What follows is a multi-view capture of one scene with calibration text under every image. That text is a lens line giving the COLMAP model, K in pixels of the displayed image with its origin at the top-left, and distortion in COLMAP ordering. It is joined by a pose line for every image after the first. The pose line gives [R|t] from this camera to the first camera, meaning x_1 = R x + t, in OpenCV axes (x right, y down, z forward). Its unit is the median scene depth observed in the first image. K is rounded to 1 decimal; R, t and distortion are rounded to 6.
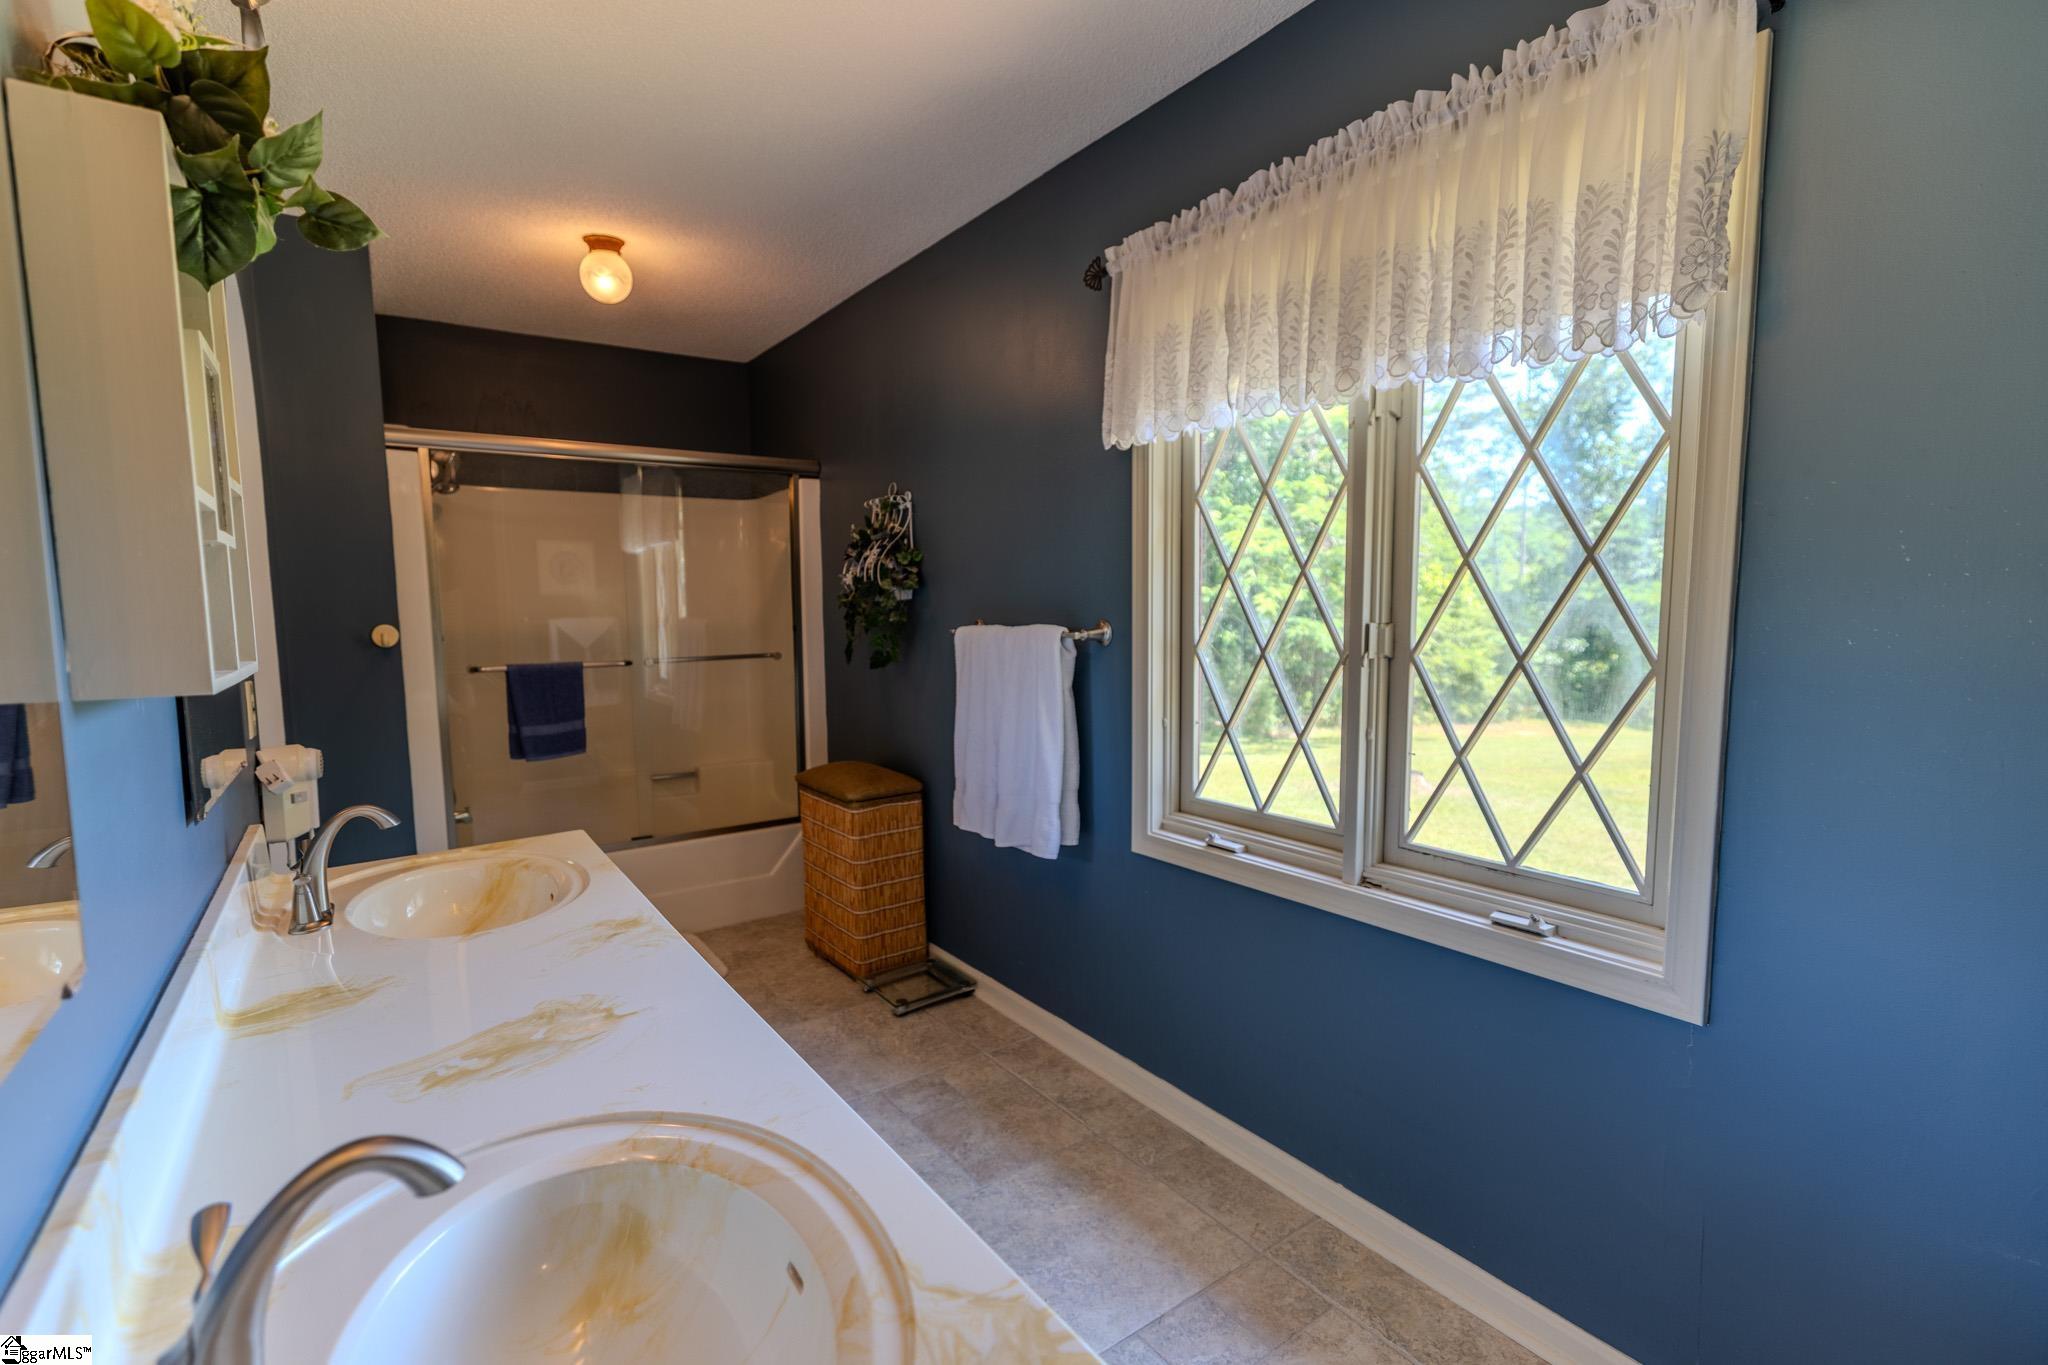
lens RADIAL K [[944.5, 0, 1021.4], [0, 944.5, 687.9], [0, 0, 1]] dist [0.002629, 0.000282]
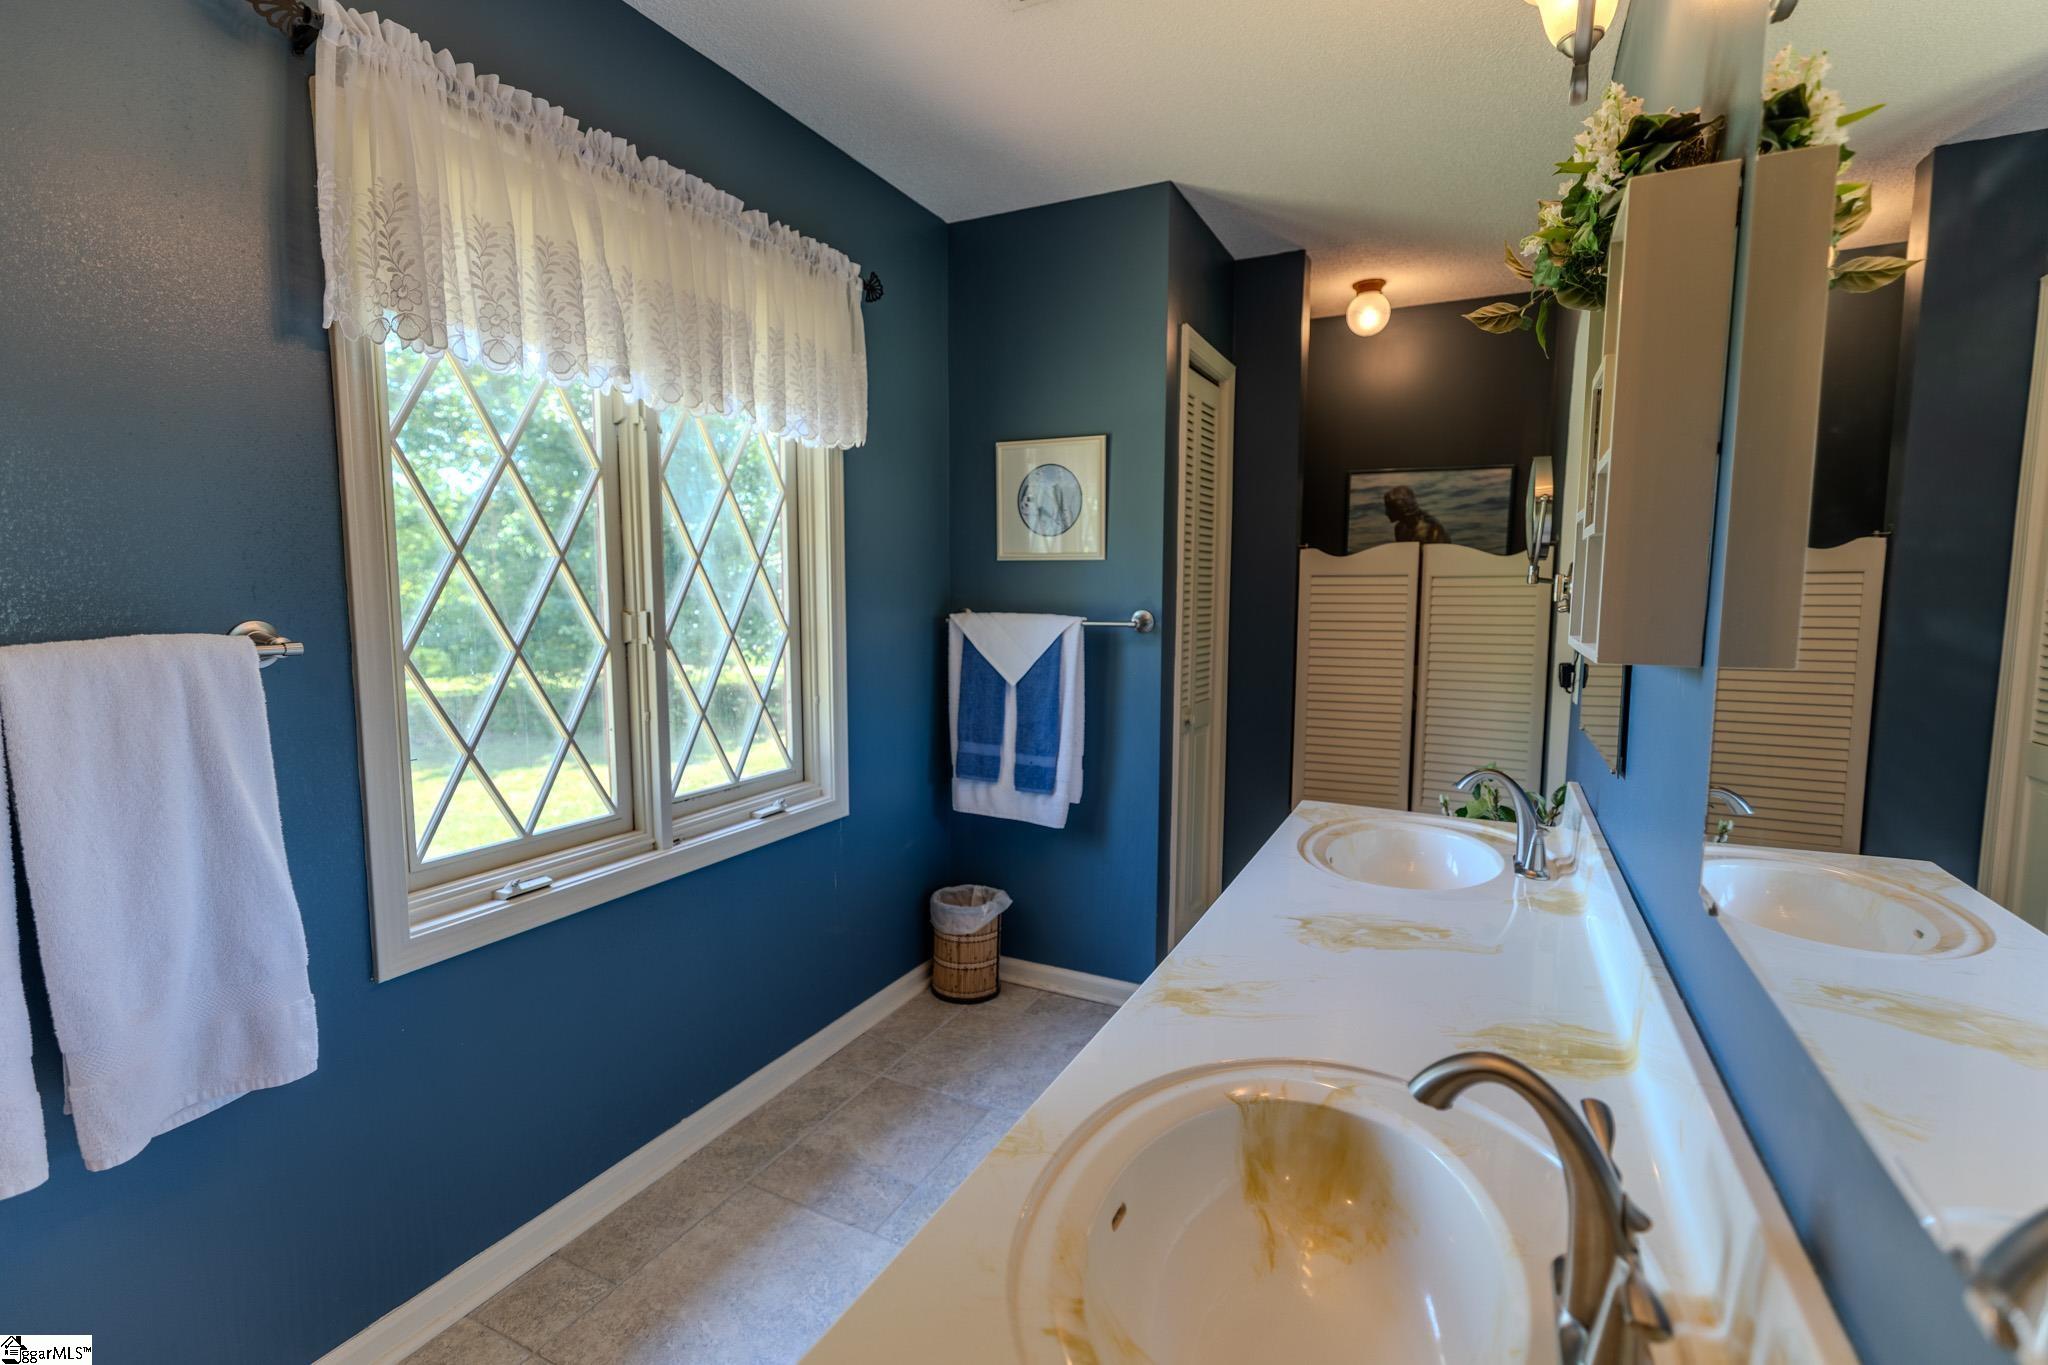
lens RADIAL K [[902.1, 0, 1045.9], [0, 902.1, 681.6], [0, 0, 1]] dist [-0.000536, -0.000062]
pose [[-0.490867, -0.078973, 0.867648, -0.652051], [0.079058, 0.987737, 0.134630, -0.077339], [-0.867640, 0.134680, -0.478604, 0.936164]]
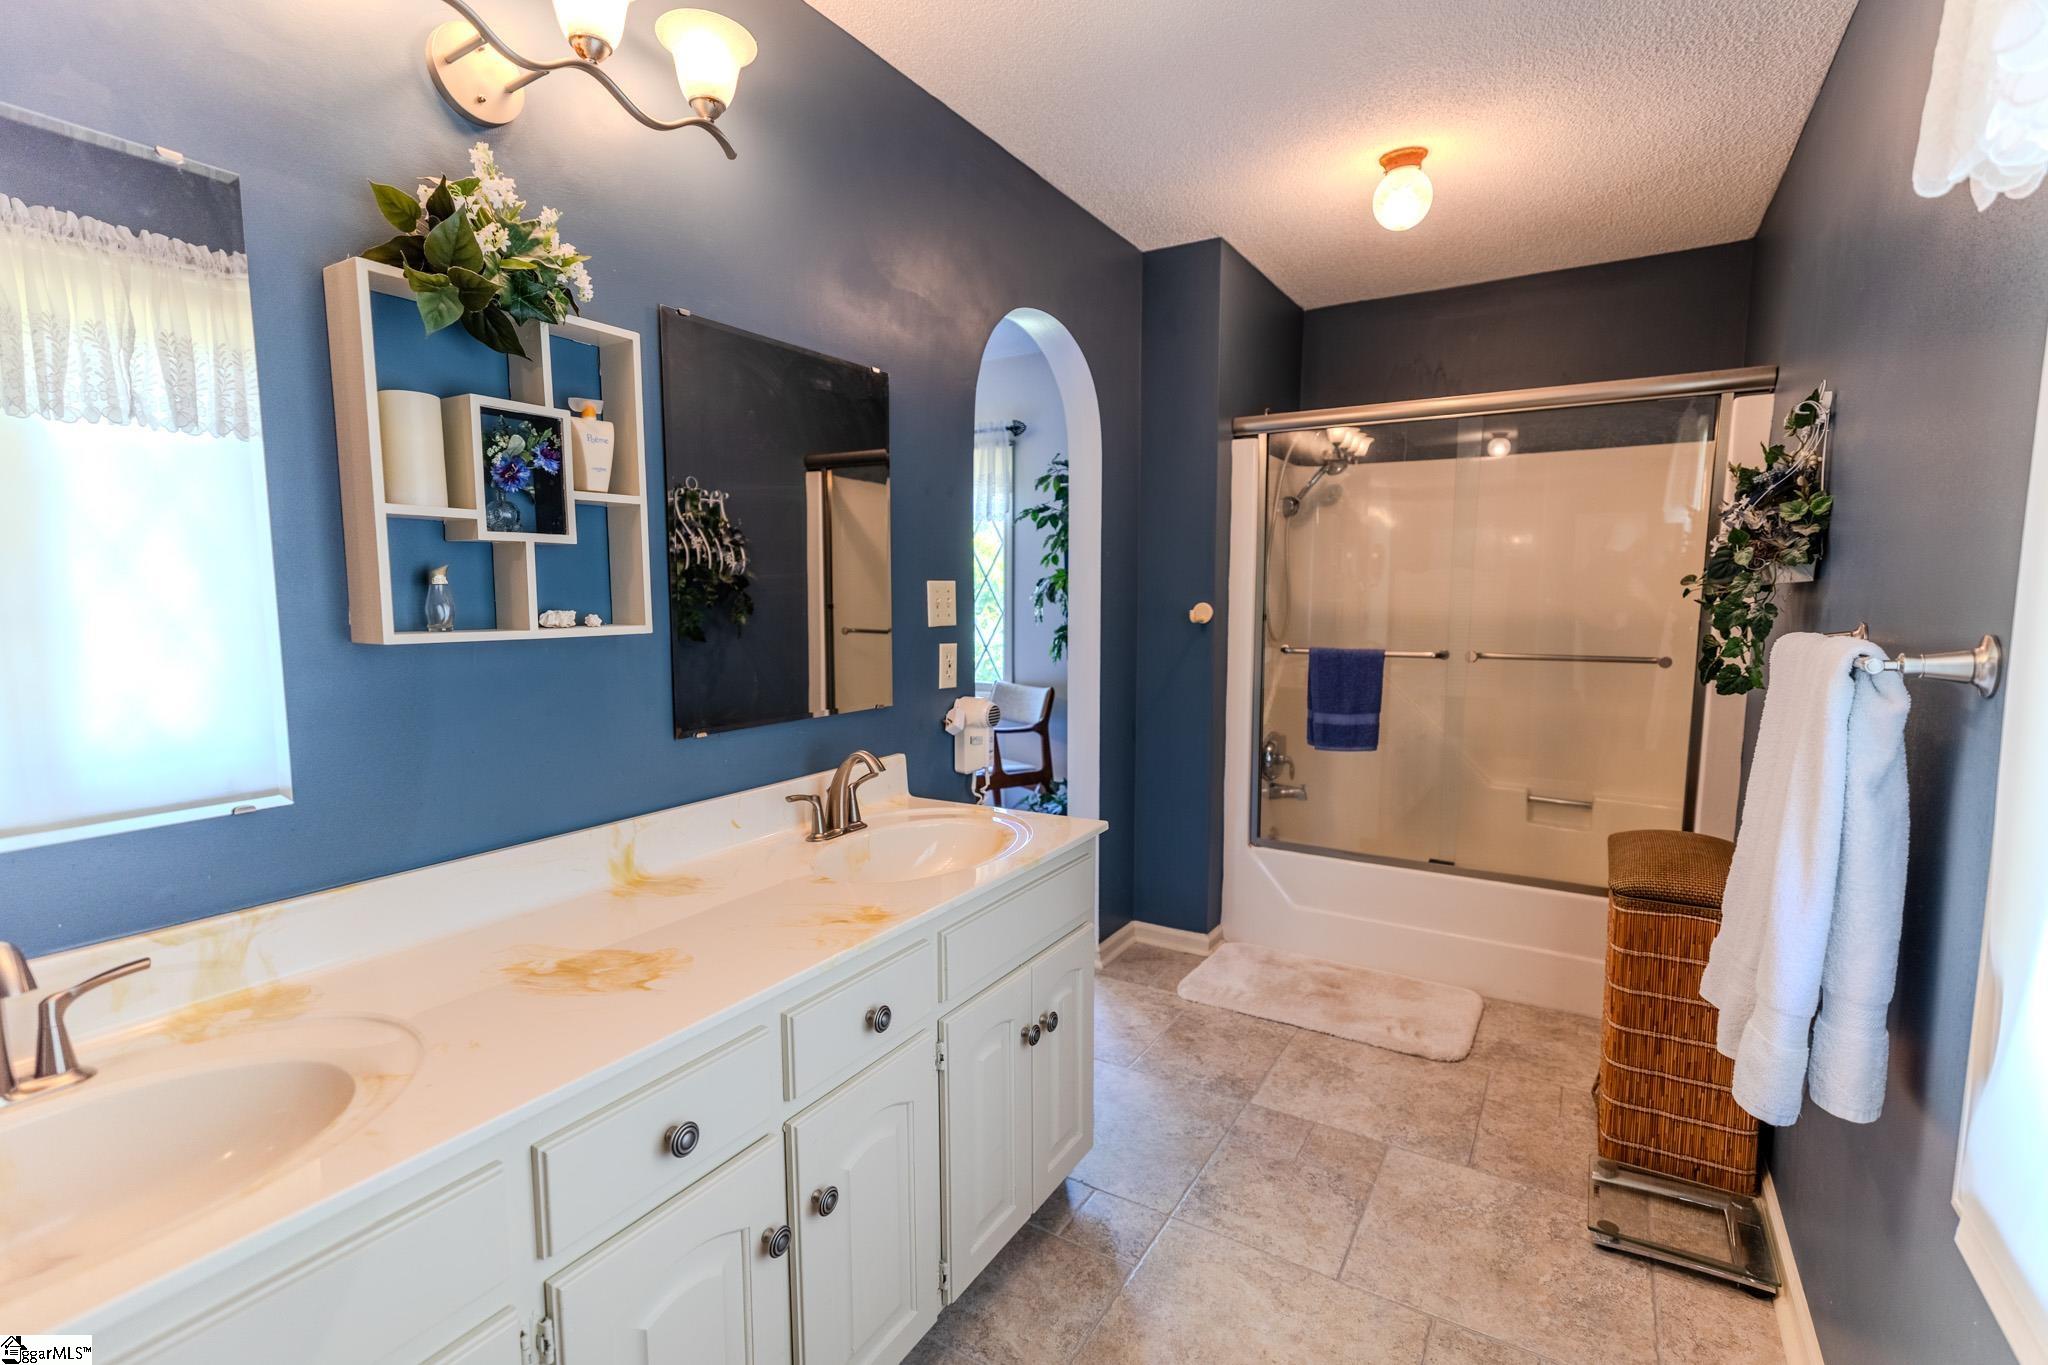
lens RADIAL K [[944.5, 0, 1021.4], [0, 944.5, 687.9], [0, 0, 1]] dist [0.002629, 0.000282]
pose [[0.394111, 0.106960, -0.912817, 0.328292], [-0.089242, 0.992965, 0.077821, -0.046370], [0.914720, 0.050791, 0.400884, 0.489069]]
